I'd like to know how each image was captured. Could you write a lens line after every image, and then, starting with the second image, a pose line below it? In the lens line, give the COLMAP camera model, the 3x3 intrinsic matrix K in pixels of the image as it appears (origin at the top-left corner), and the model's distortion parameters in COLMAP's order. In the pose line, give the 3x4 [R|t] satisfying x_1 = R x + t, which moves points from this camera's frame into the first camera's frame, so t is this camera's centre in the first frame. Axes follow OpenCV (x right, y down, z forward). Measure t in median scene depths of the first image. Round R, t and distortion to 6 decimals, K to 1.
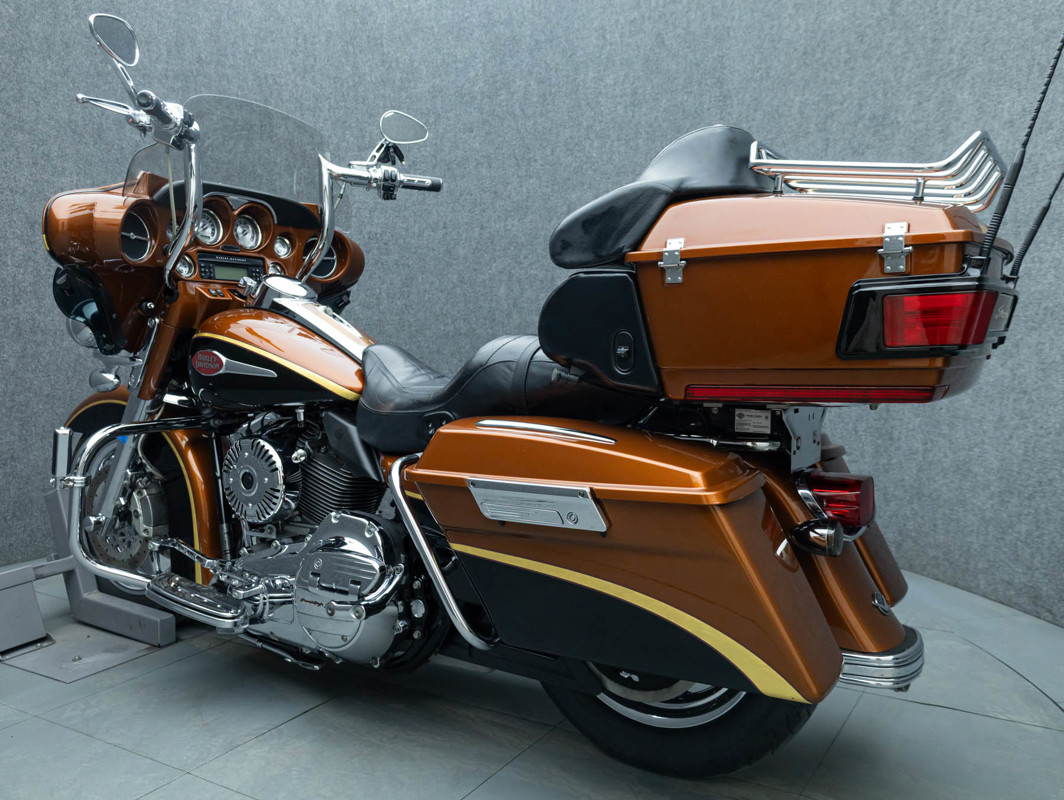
lens RADIAL K [[870.1, 0, 536.5], [0, 870.1, 406.4], [0, 0, 1]] dist [0.012597, 0.002218]
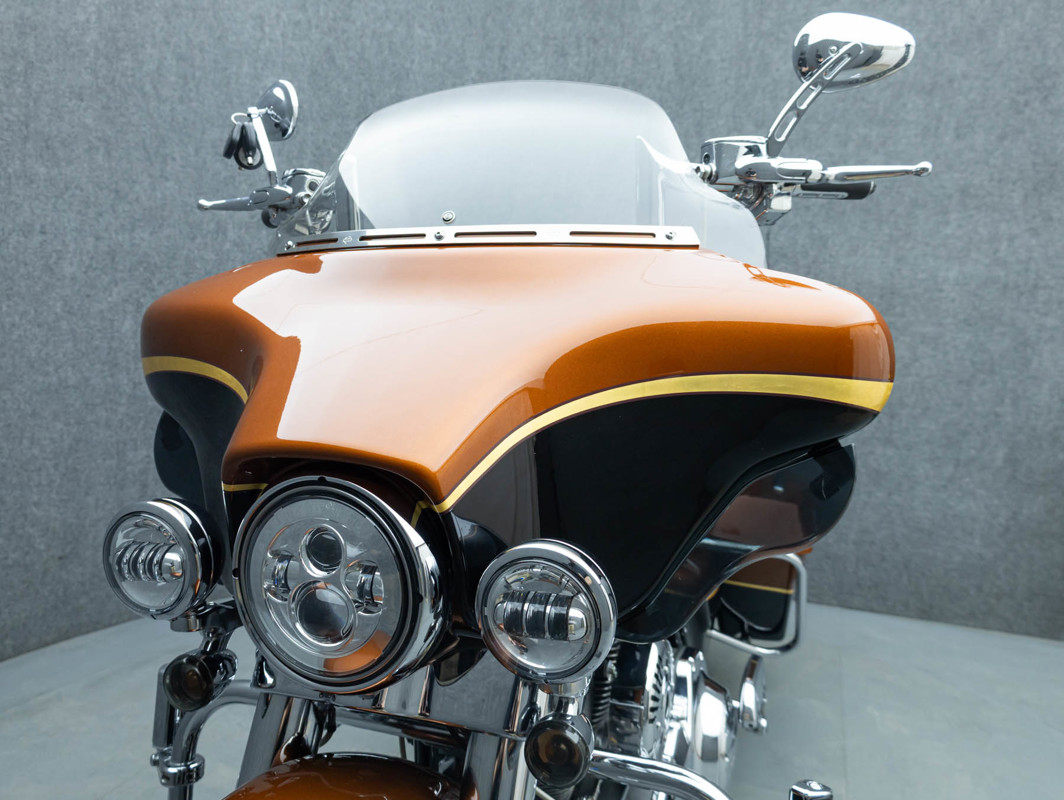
lens RADIAL K [[813.1, 0, 532.5], [0, 813.1, 395.0], [0, 0, 1]] dist [-0.003508, 0.008739]
pose [[0.552124, -0.066914, 0.831072, -0.441232], [0.036522, 0.997759, 0.056071, -0.103364], [-0.832962, -0.000606, 0.553331, 0.340566]]
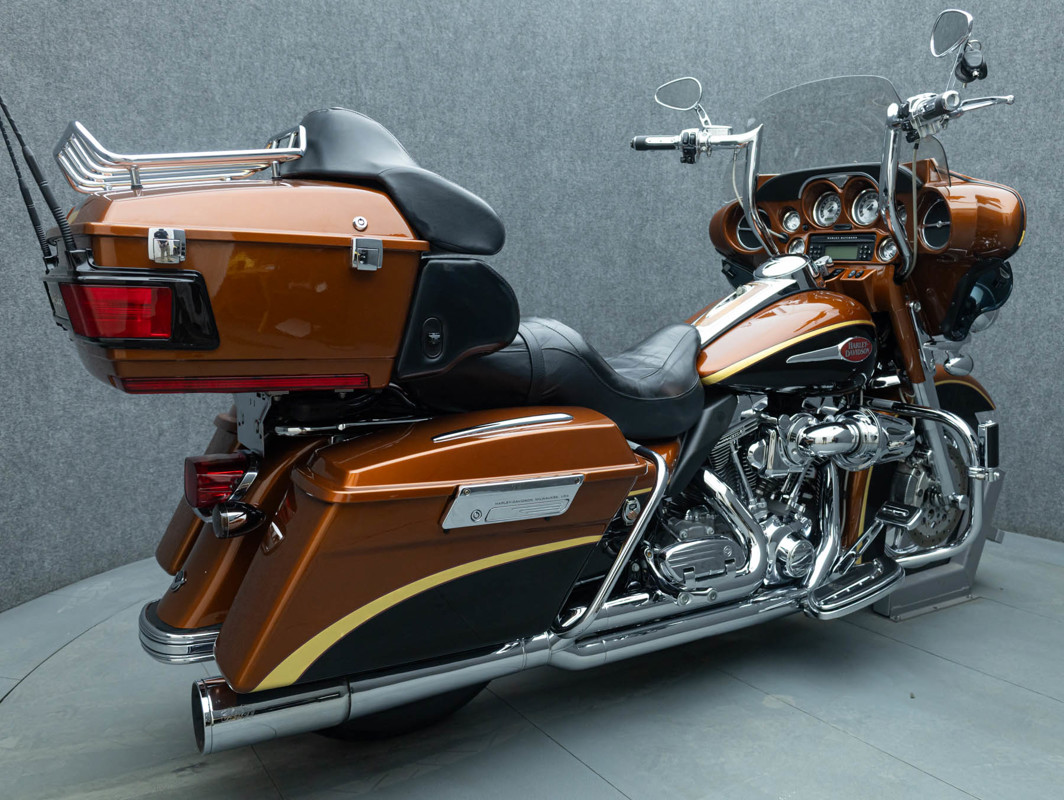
lens RADIAL K [[874.5, 0, 551.0], [0, 874.5, 407.9], [0, 0, 1]] dist [-0.070436, 0.025318]
pose [[0.896402, 0.067349, -0.438095, 0.052026], [-0.056866, 0.997695, 0.037021, -0.001830], [0.439579, -0.008273, 0.898166, 0.012356]]
